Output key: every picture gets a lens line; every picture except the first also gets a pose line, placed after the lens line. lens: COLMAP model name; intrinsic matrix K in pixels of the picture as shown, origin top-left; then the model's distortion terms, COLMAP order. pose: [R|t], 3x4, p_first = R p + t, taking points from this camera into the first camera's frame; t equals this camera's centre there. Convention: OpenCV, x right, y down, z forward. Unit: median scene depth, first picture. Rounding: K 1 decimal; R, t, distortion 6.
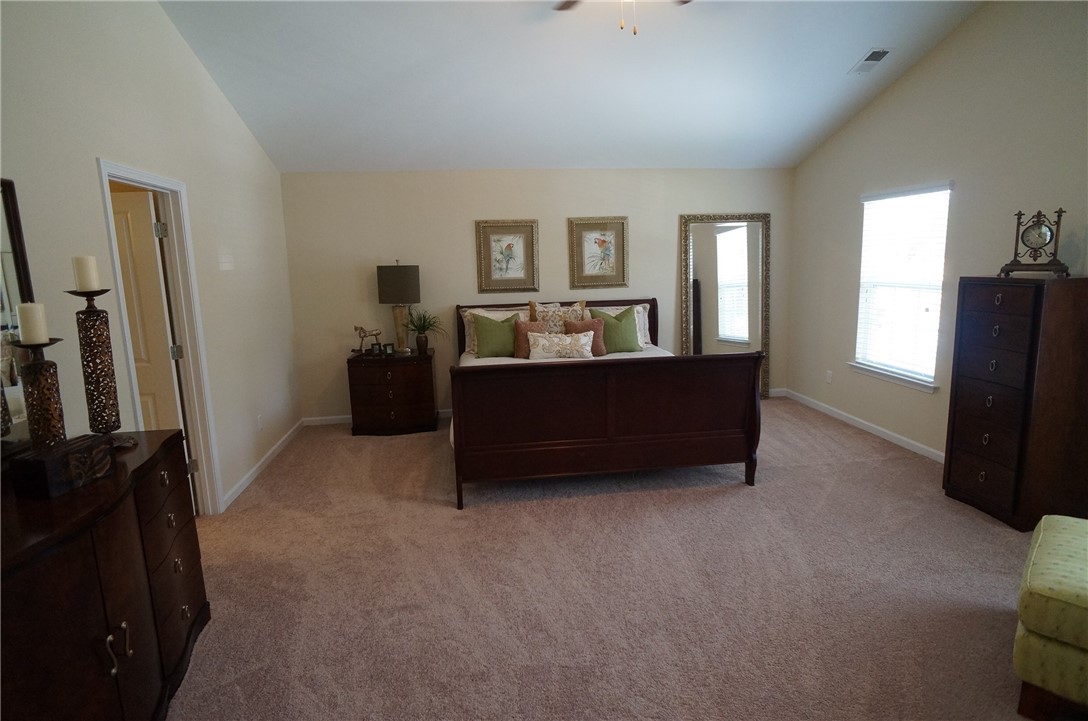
lens RADIAL K [[583.6, 0, 544.4], [0, 583.6, 361.3], [0, 0, 1]] dist [0.000863, 0.000806]
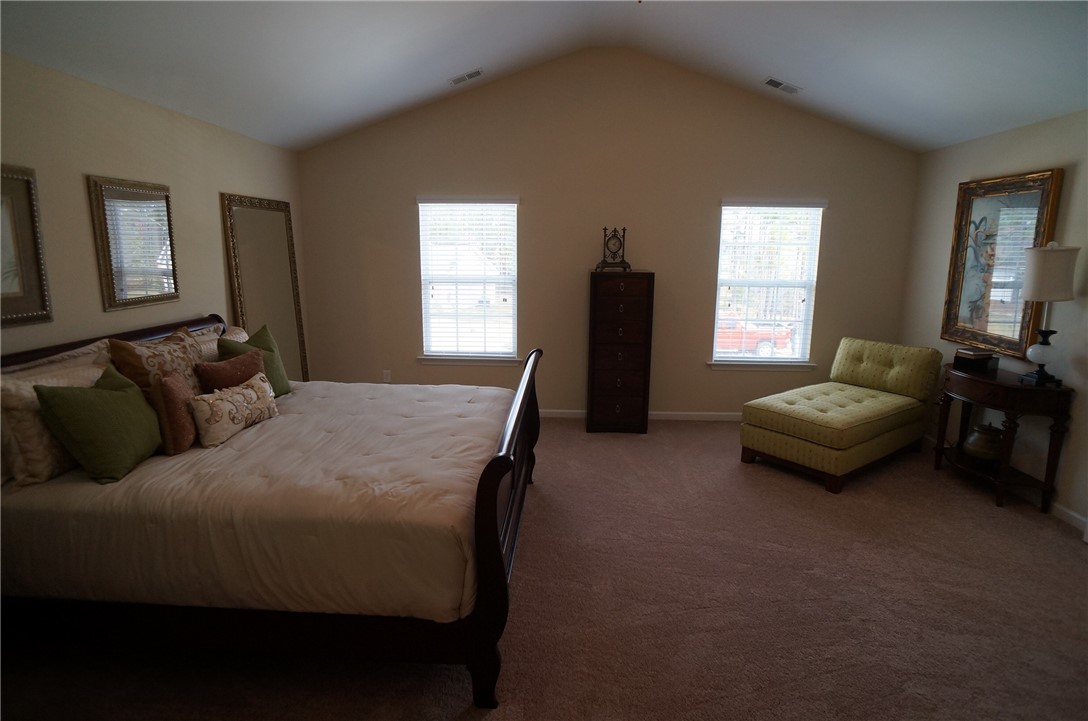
lens RADIAL K [[583.6, 0, 541.6], [0, 583.6, 356.6], [0, 0, 1]] dist [0.000863, 0.000806]
pose [[0.193534, -0.158492, 0.968207, -0.693804], [0.161918, 0.978492, 0.127810, -0.150190], [-0.967640, 0.132035, 0.215034, 0.877456]]
